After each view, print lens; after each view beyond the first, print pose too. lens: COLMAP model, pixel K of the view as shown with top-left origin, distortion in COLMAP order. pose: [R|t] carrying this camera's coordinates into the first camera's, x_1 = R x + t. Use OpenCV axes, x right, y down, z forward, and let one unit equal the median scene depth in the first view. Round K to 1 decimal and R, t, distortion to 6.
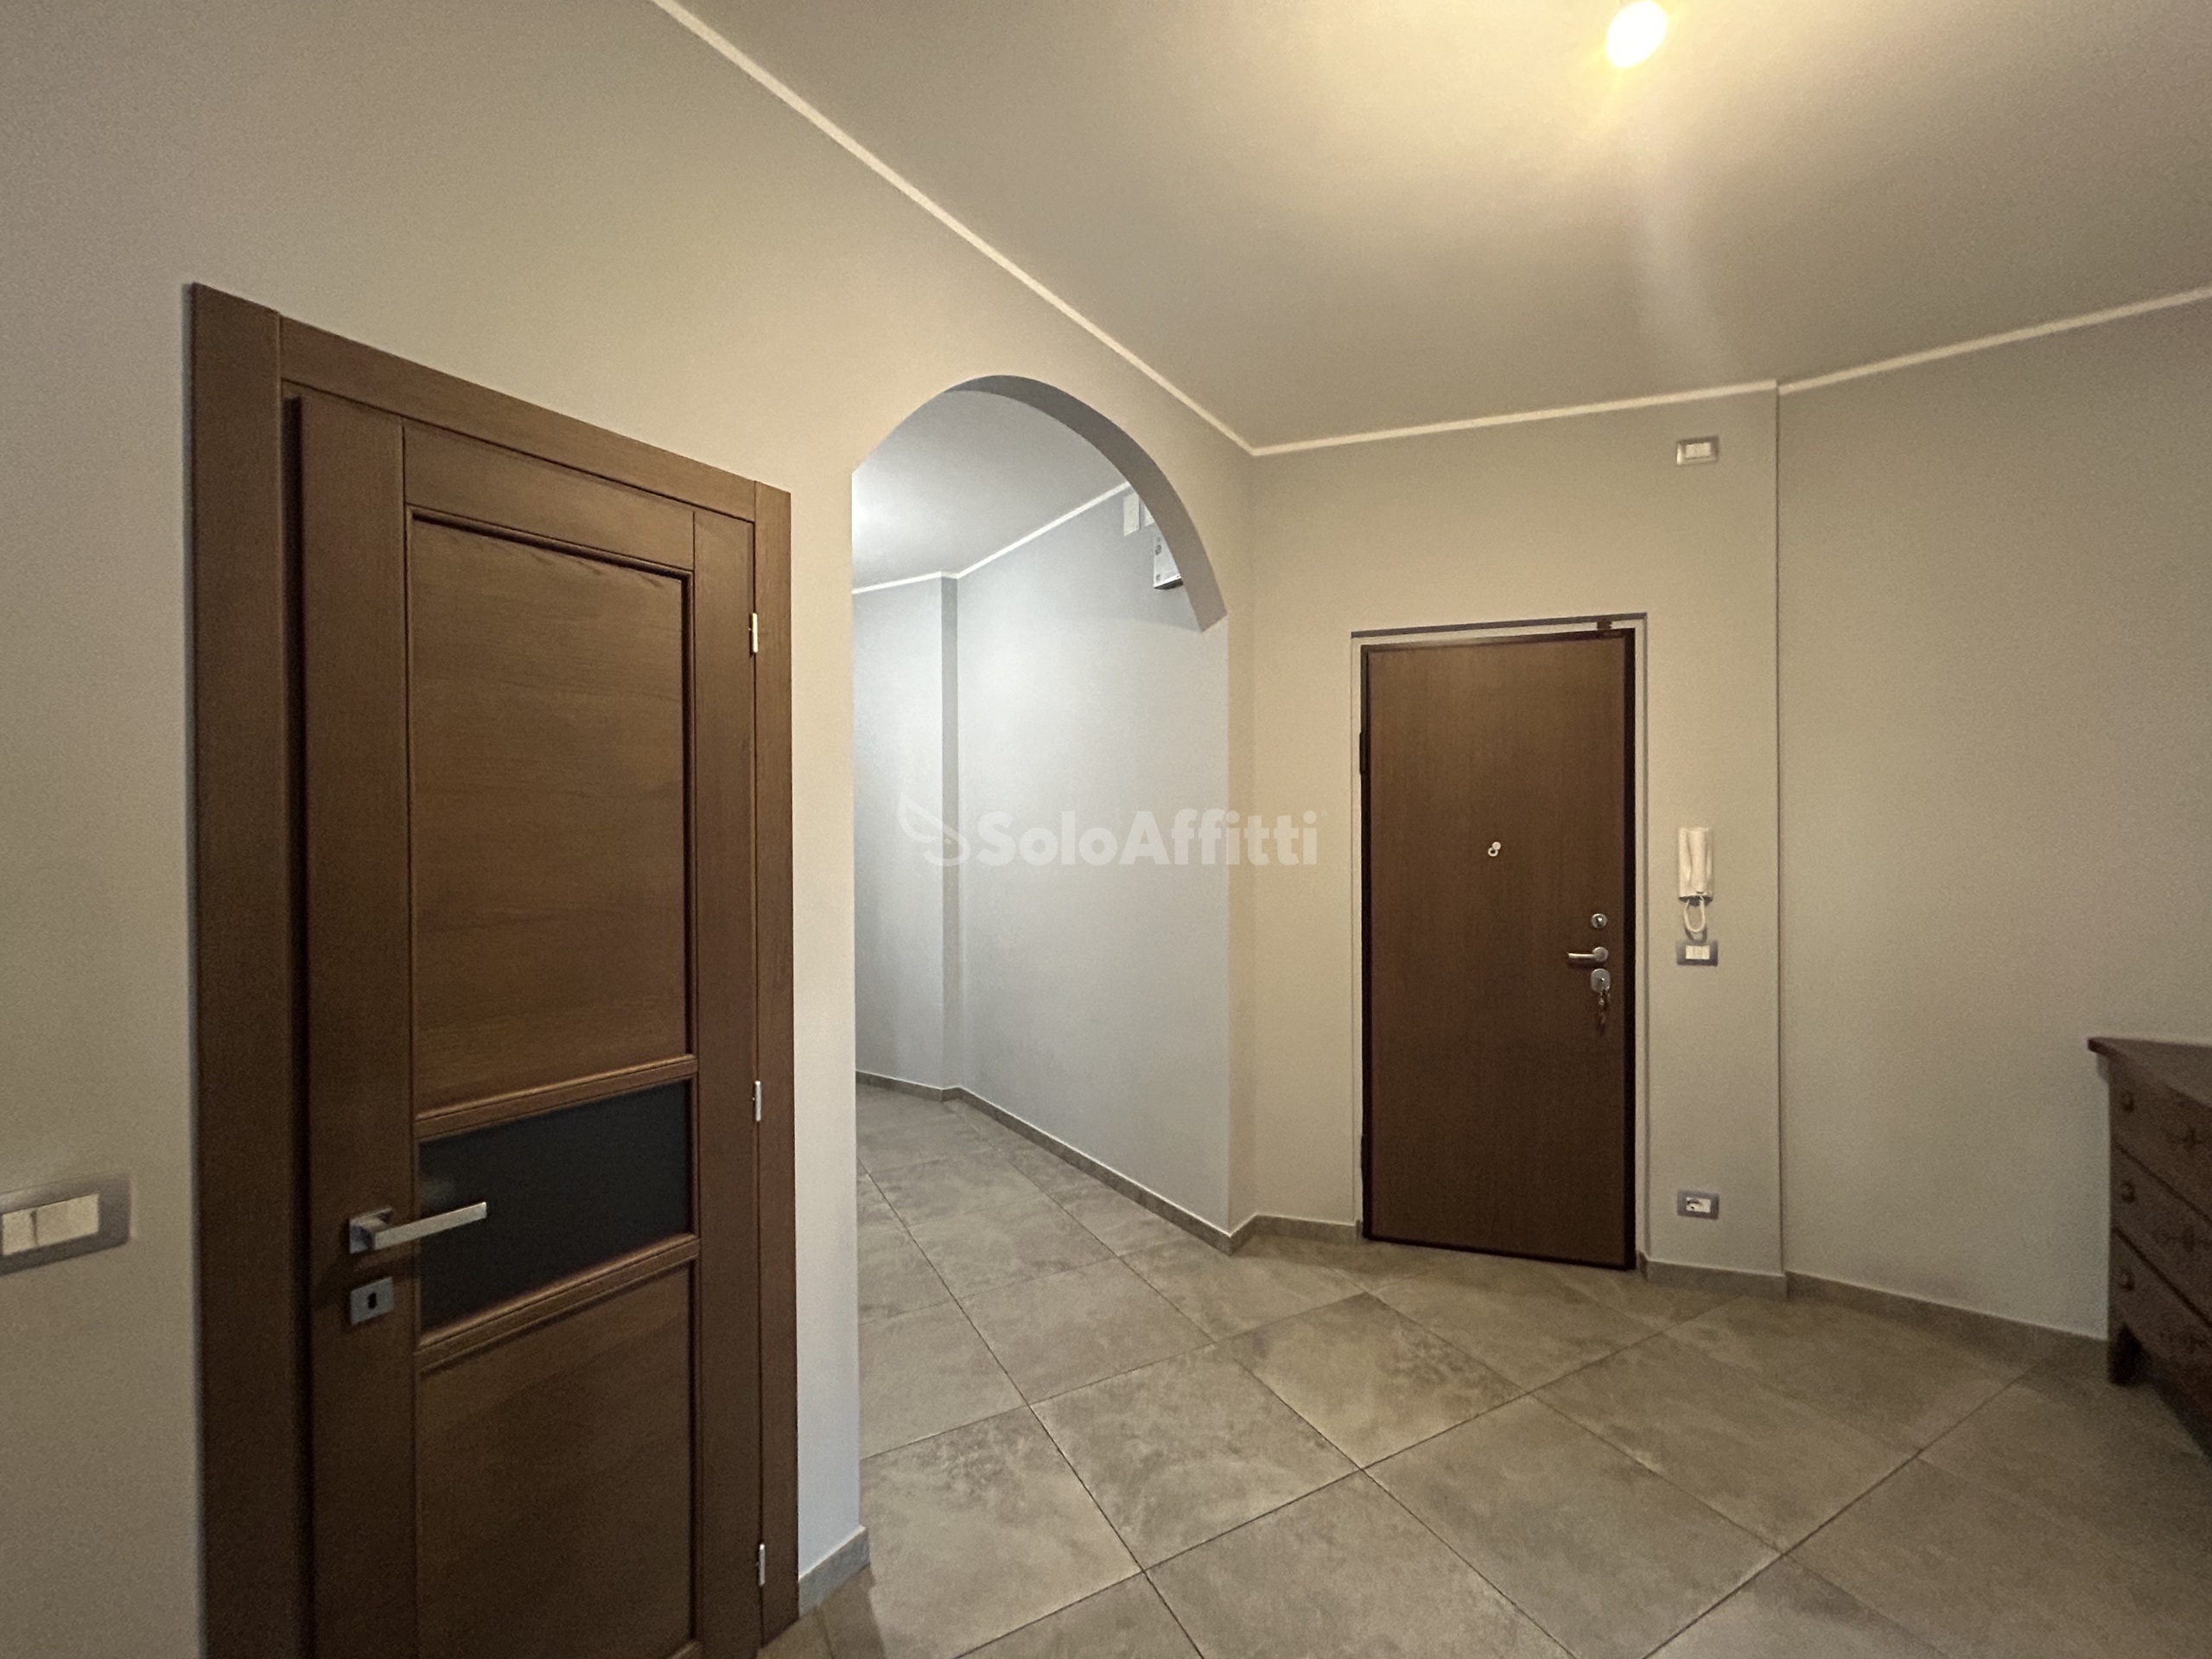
lens RADIAL K [[887.8, 0, 1107.2], [0, 887.8, 827.5], [0, 0, 1]] dist [-0.003271, -0.000475]
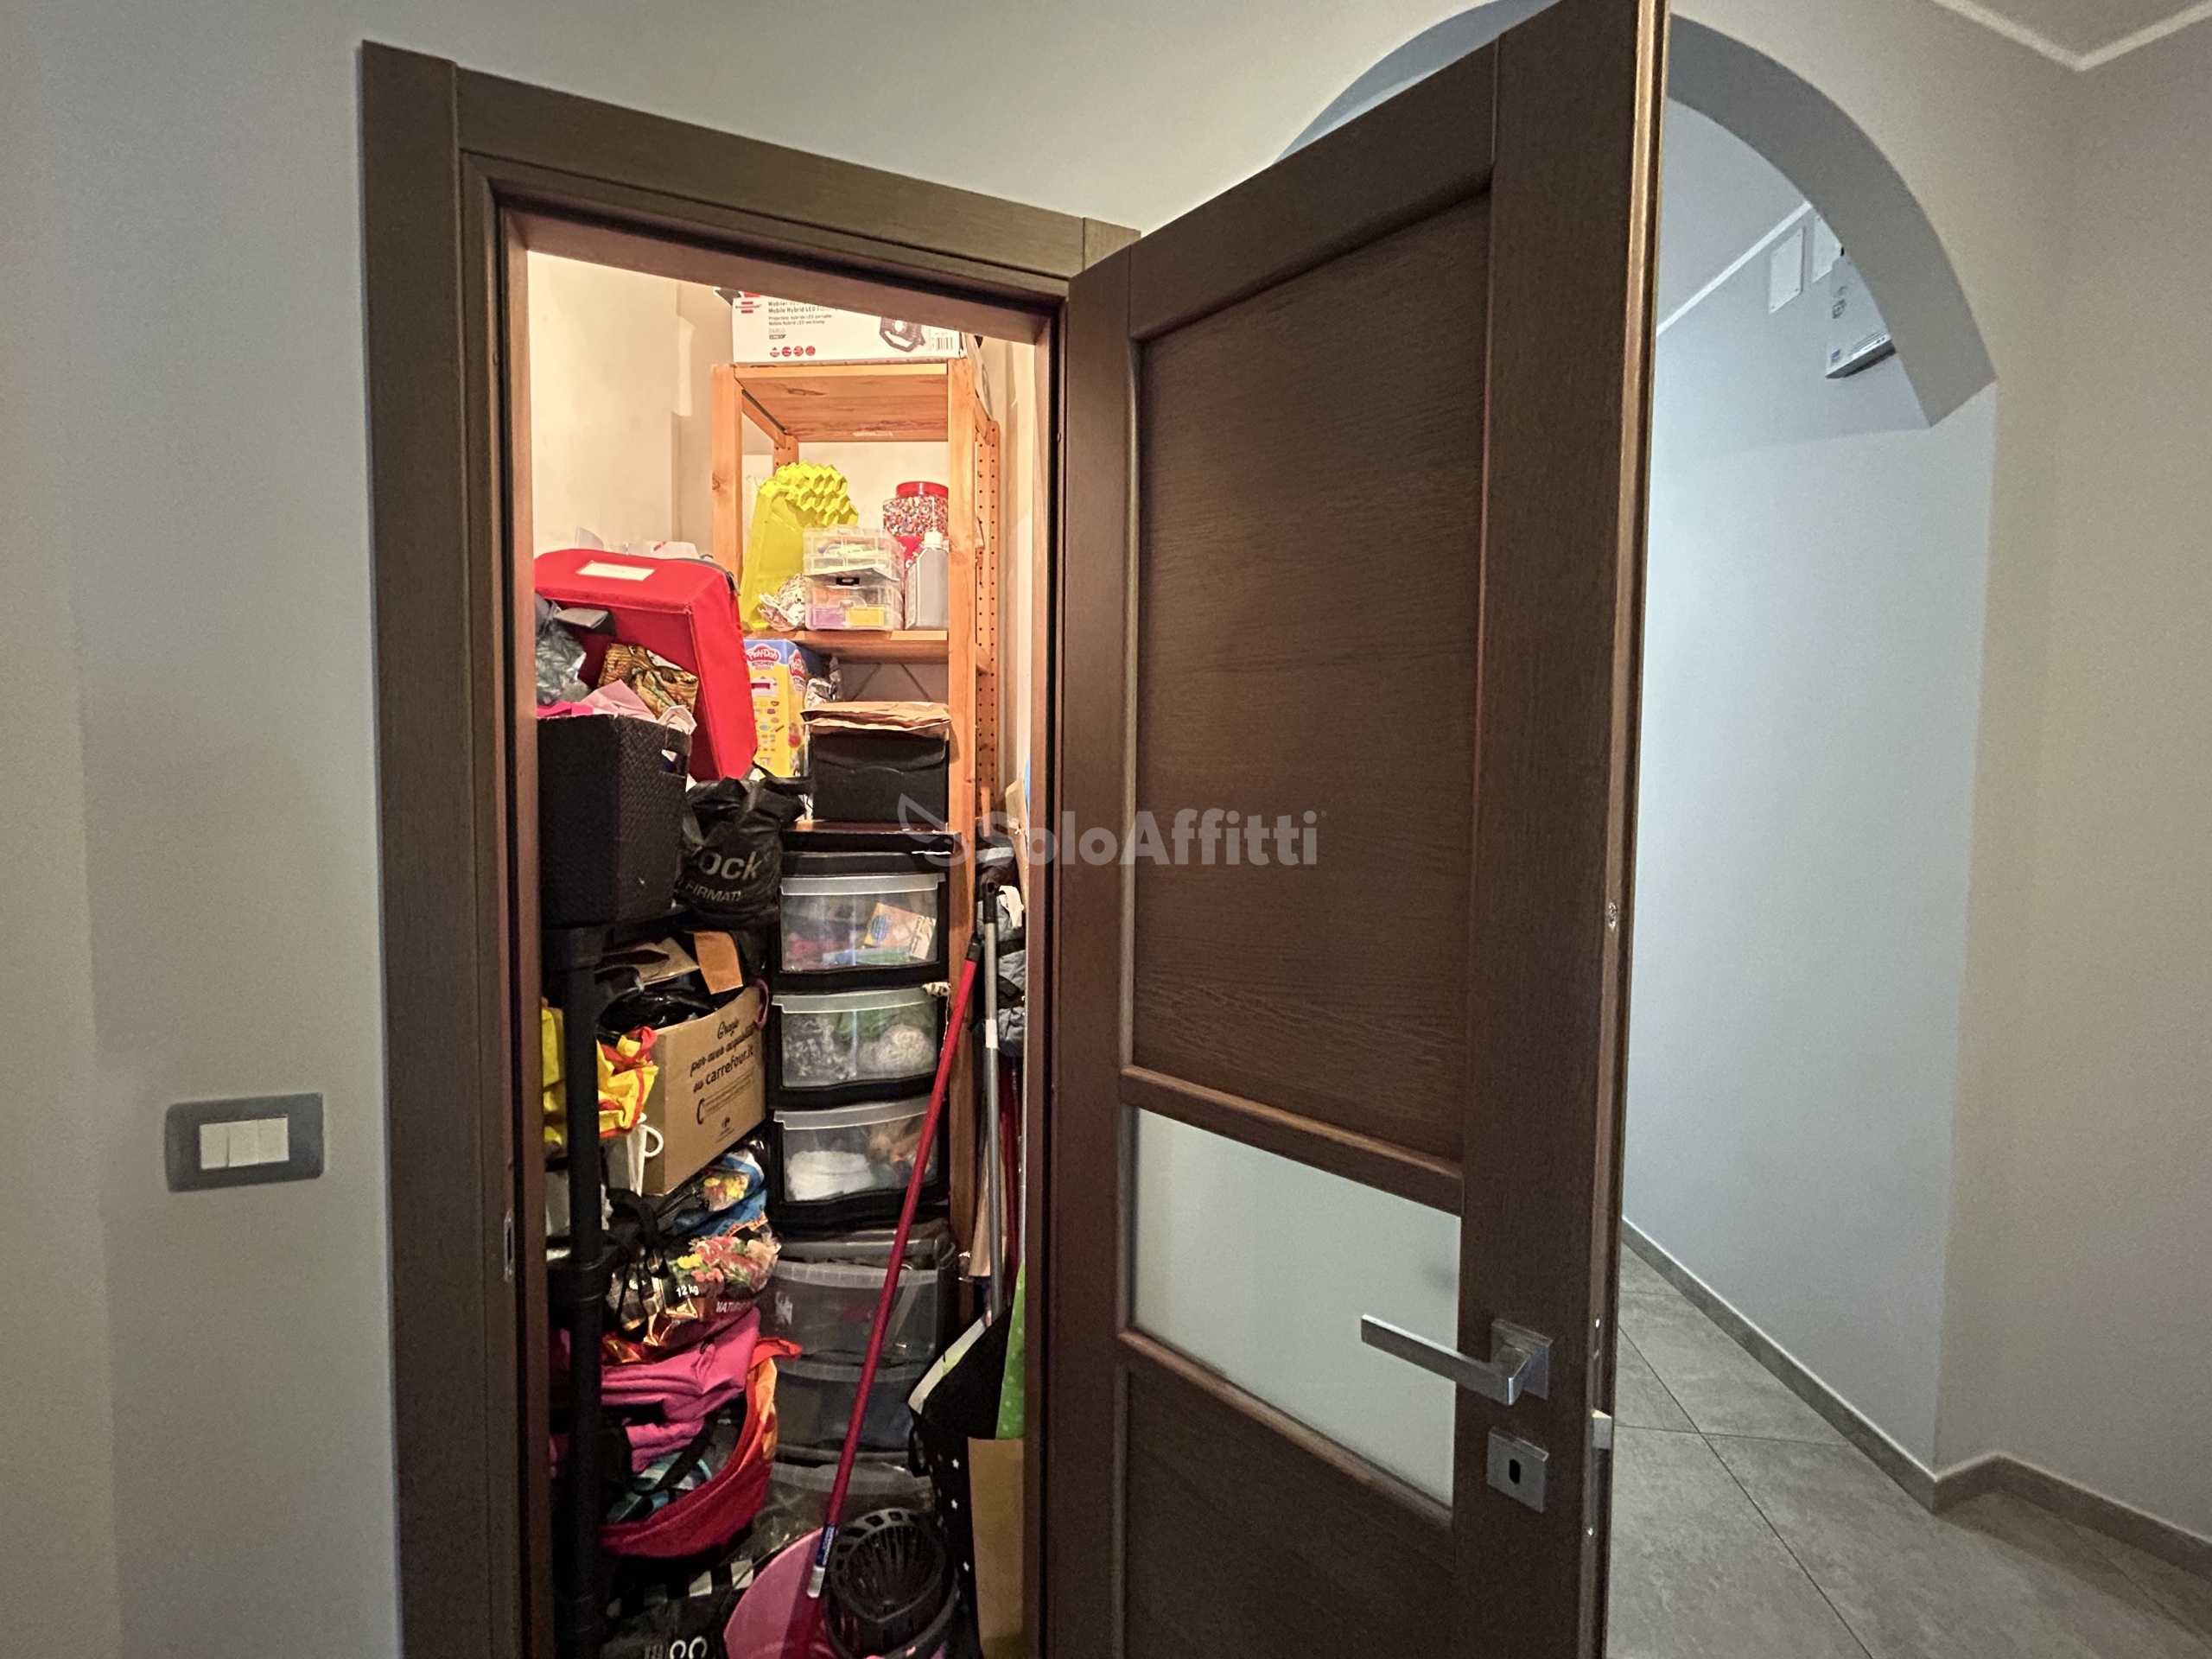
lens RADIAL K [[887.8, 0, 1099.2], [0, 887.8, 832.3], [0, 0, 1]] dist [-0.003271, -0.000475]
pose [[0.816043, 0.039226, -0.576658, 0.008422], [-0.016465, 0.998867, 0.044647, 0.022697], [0.577756, -0.026940, 0.815765, 0.228299]]
